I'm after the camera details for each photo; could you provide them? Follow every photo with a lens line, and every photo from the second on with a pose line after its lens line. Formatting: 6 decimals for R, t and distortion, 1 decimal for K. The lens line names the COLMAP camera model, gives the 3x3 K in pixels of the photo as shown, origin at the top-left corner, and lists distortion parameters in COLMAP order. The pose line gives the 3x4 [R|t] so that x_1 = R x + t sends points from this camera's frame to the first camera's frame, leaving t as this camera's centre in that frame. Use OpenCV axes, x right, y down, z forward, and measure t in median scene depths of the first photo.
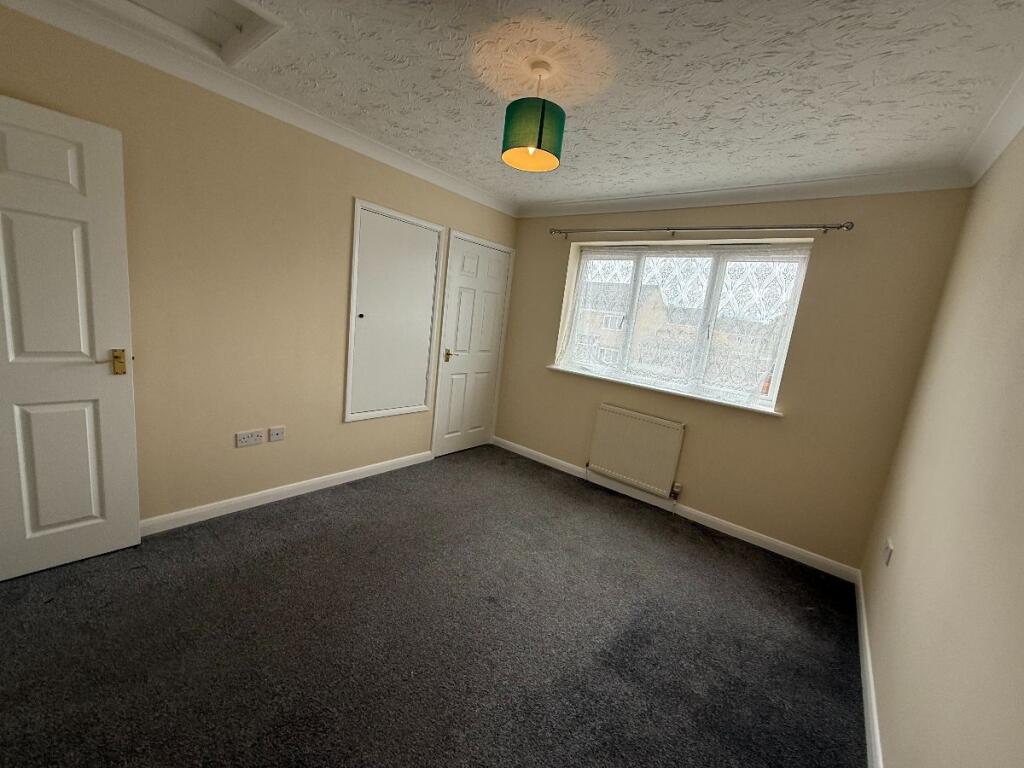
lens RADIAL K [[406.6, 0, 508.9], [0, 406.6, 383.0], [0, 0, 1]] dist [0.000122, 0.011530]
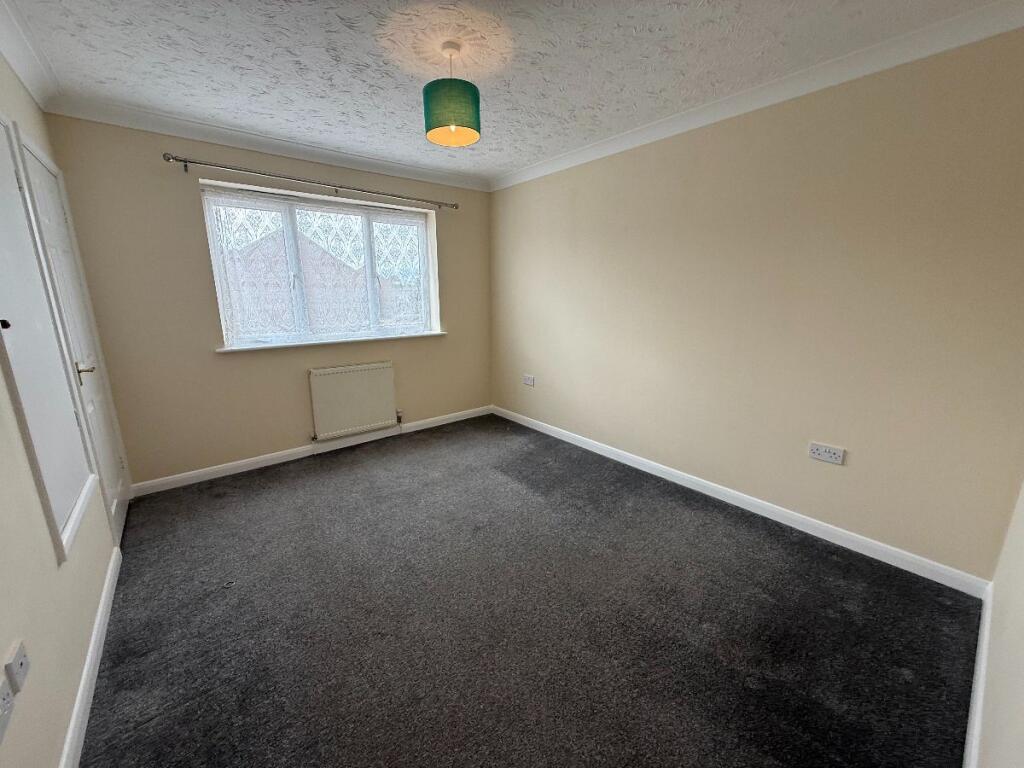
lens RADIAL K [[406.6, 0, 508.9], [0, 406.6, 383.0], [0, 0, 1]] dist [0.000122, 0.011530]
pose [[0.207839, -0.331934, 0.920121, -0.630655], [0.195260, 0.935809, 0.293487, -0.125342], [-0.958476, 0.118665, 0.259311, 0.364266]]
